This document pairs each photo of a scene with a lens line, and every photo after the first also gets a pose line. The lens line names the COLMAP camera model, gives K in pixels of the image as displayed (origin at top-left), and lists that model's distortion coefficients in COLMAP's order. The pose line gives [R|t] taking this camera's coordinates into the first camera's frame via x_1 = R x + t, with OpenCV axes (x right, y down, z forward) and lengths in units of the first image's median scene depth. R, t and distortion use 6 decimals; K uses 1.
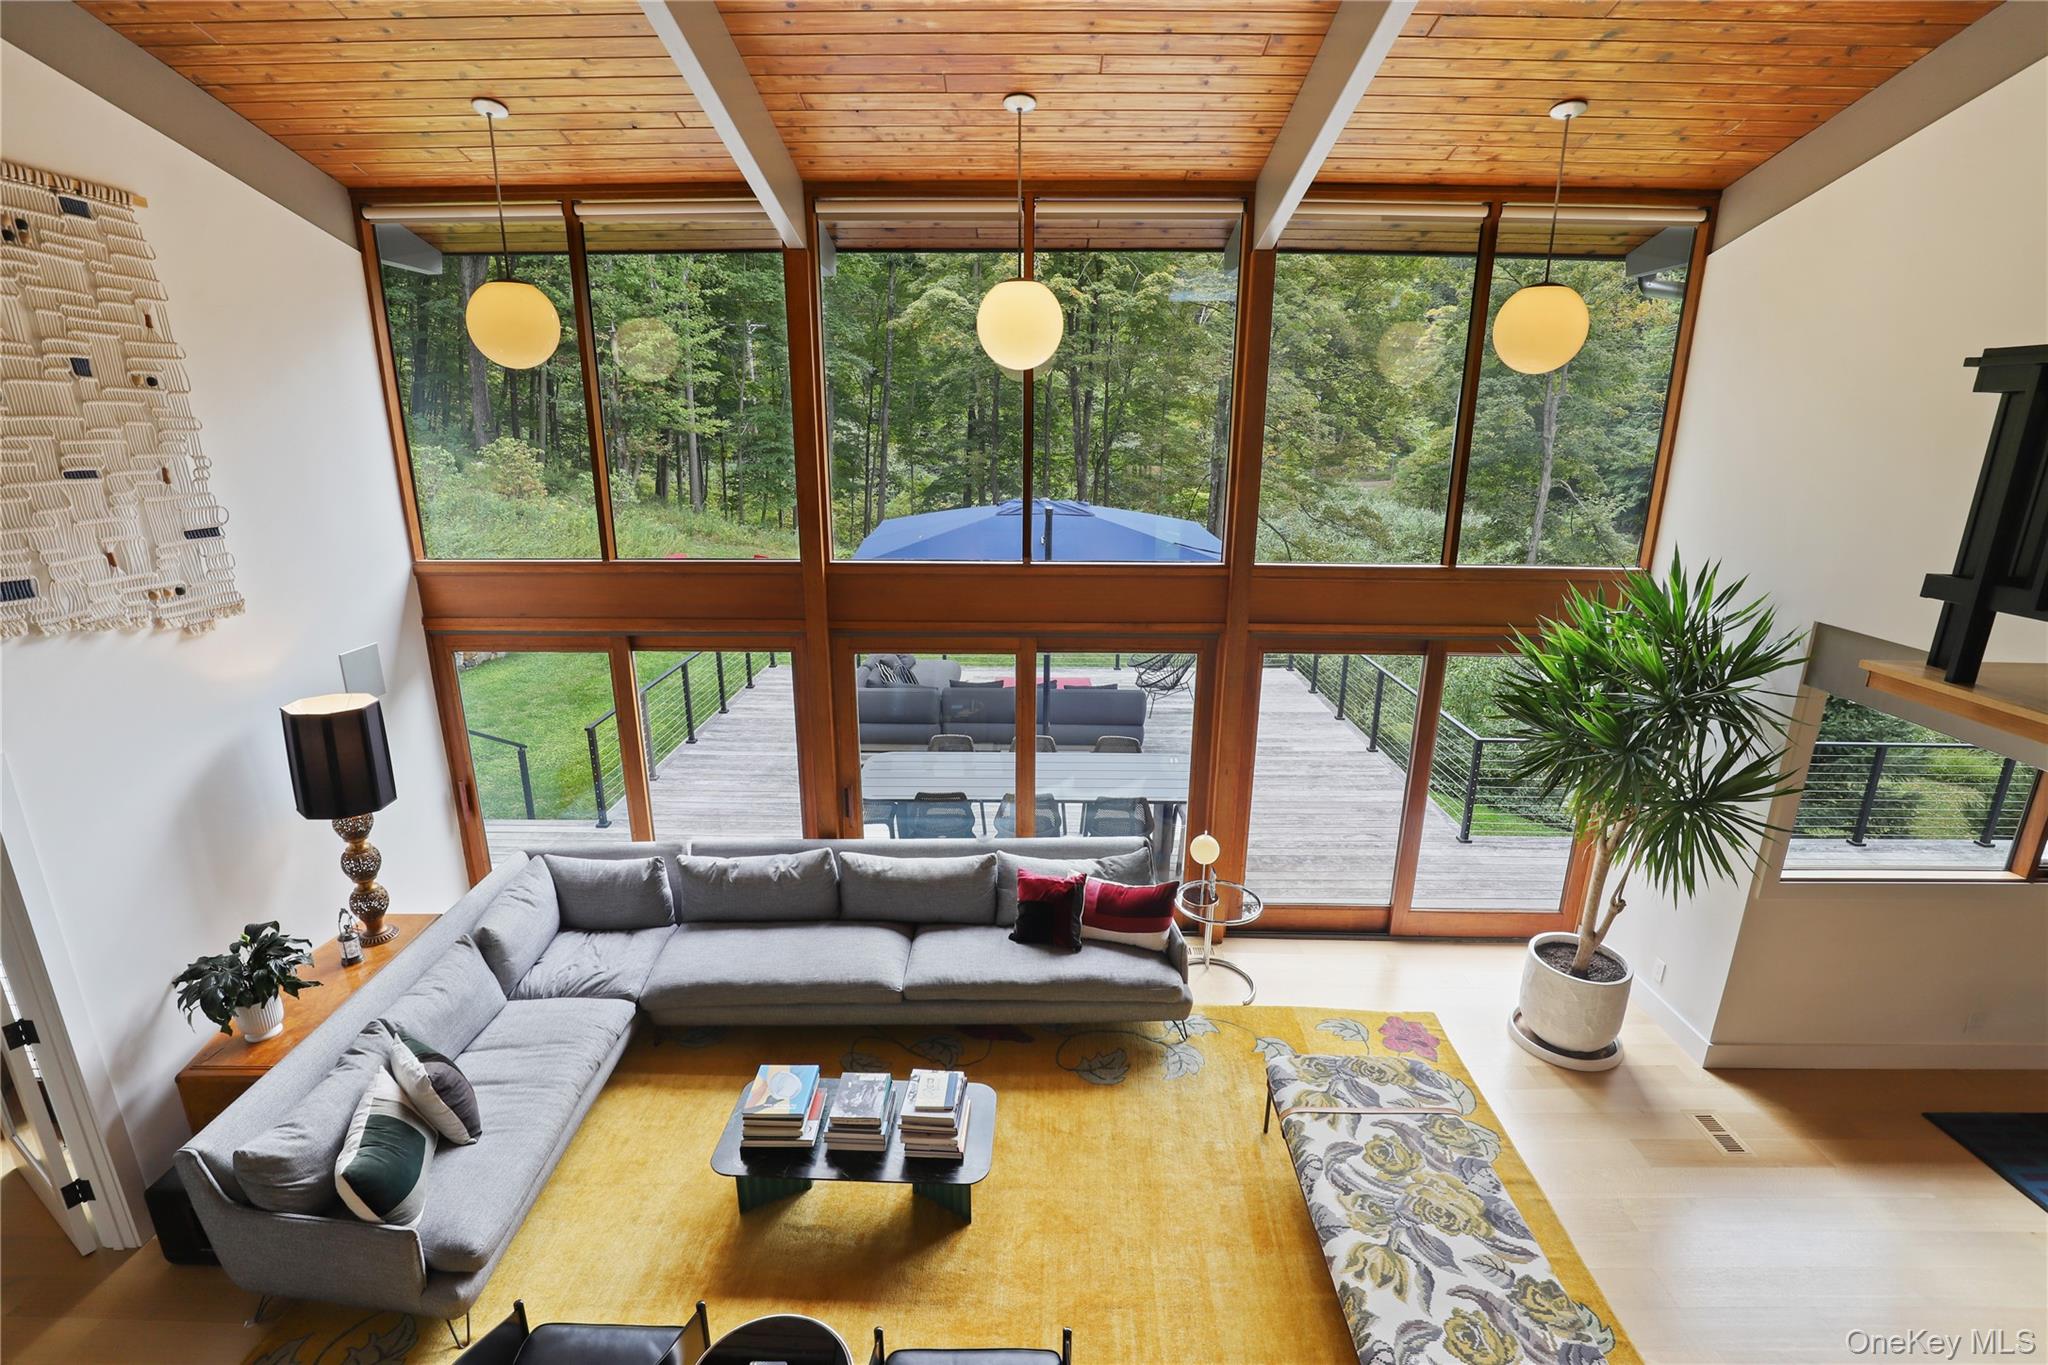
lens RADIAL K [[947.6, 0, 1029.9], [0, 947.6, 686.0], [0, 0, 1]] dist [-0.019600, 0.000408]
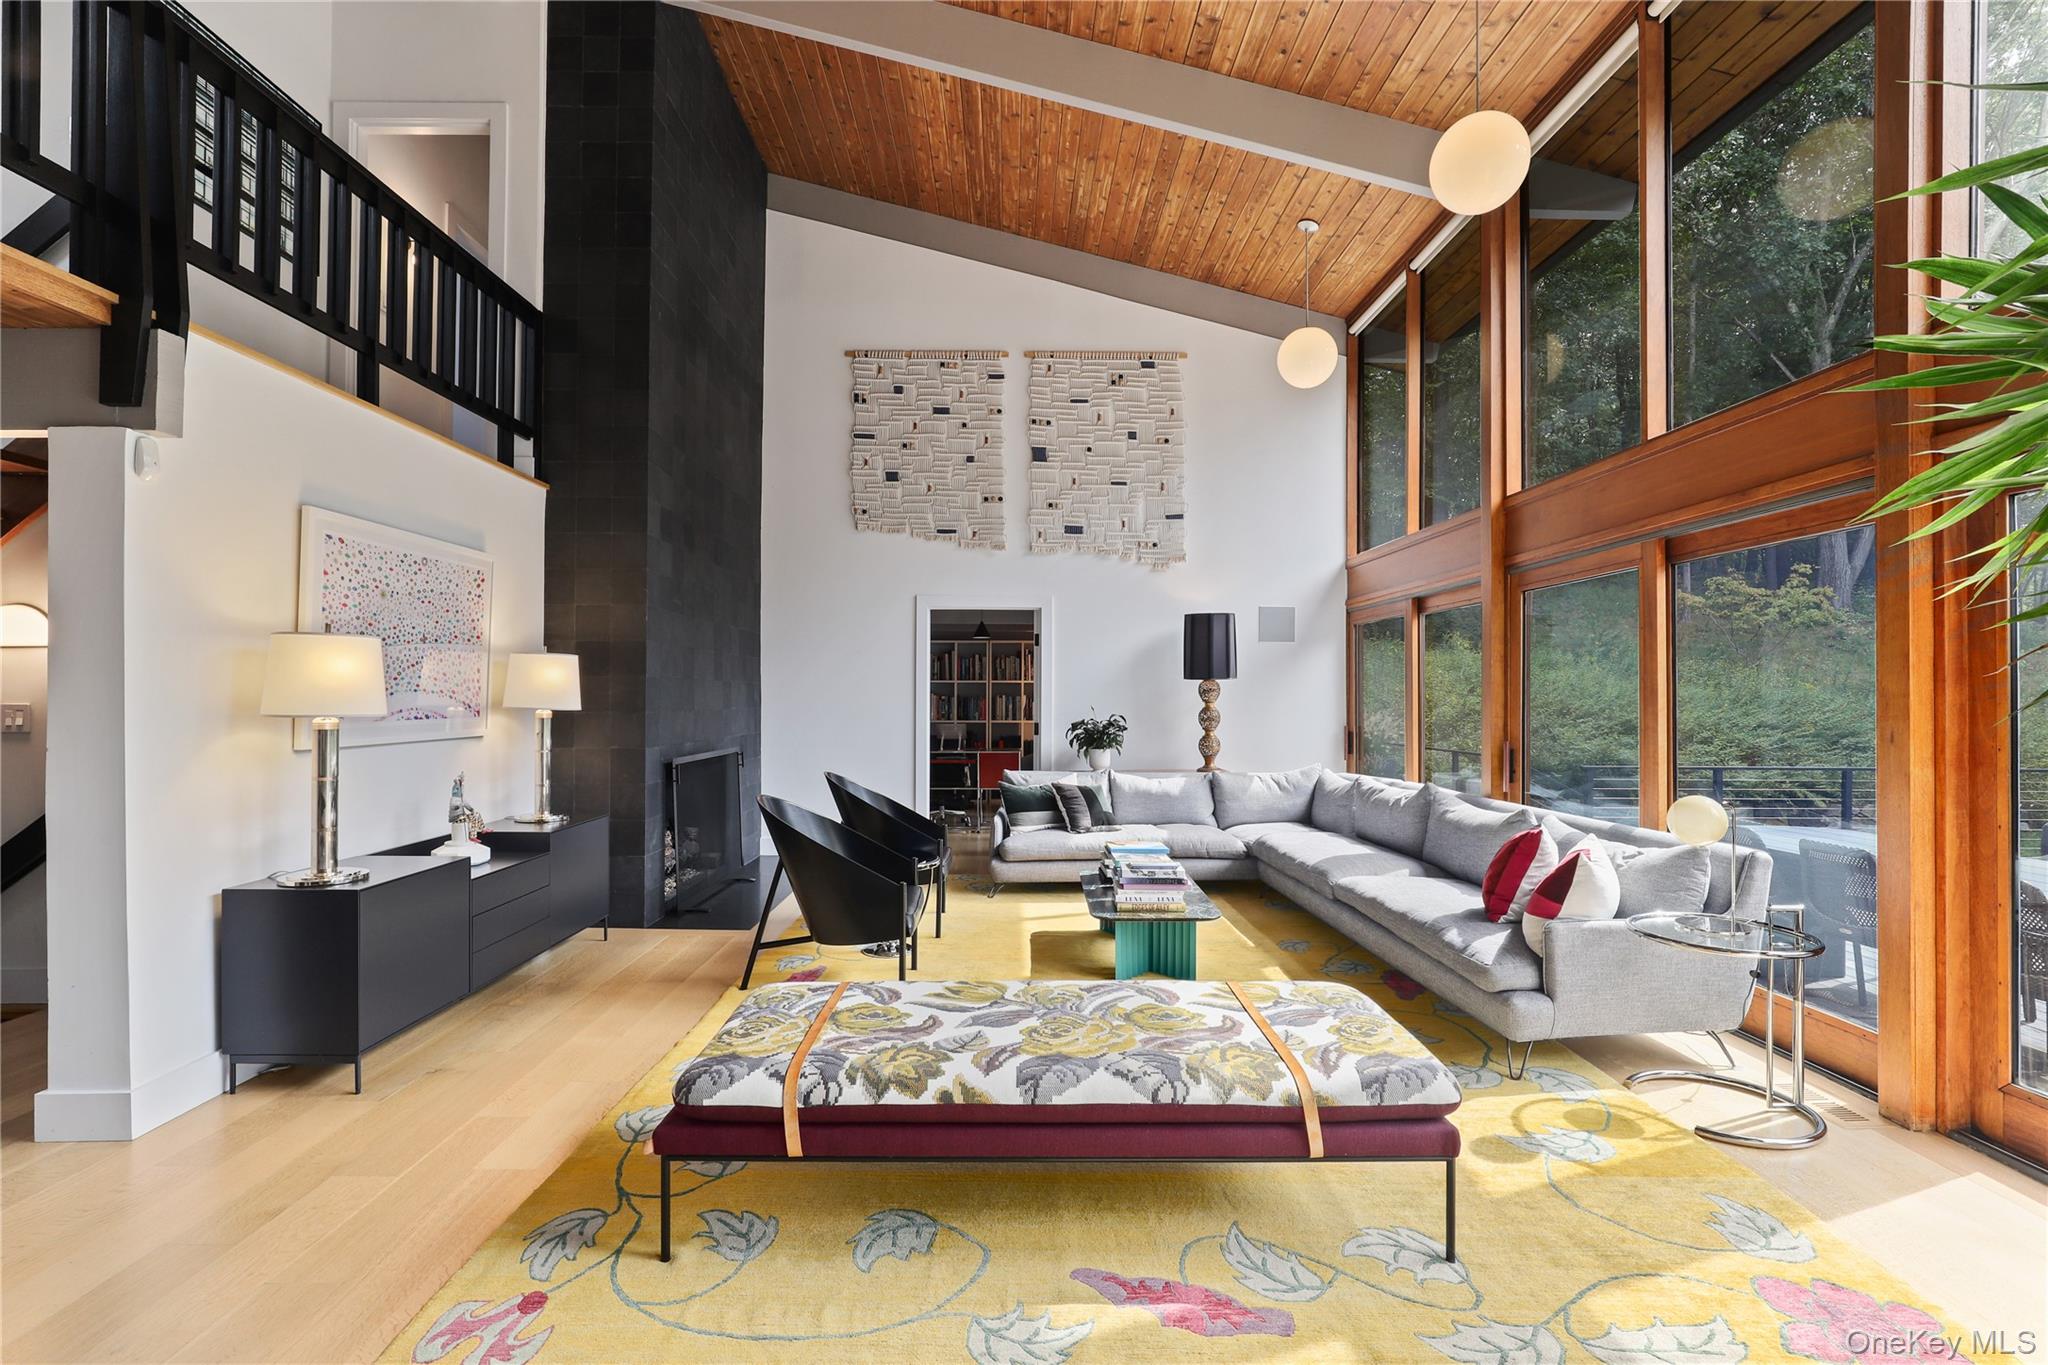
lens RADIAL K [[947.6, 0, 1016.6], [0, 947.6, 689.0], [0, 0, 1]] dist [-0.019600, 0.000408]
pose [[0.013604, -0.017390, -0.999756, 1.158532], [-0.269821, 0.962694, -0.020417, 0.339145], [0.962814, 0.270033, 0.008405, 0.897624]]
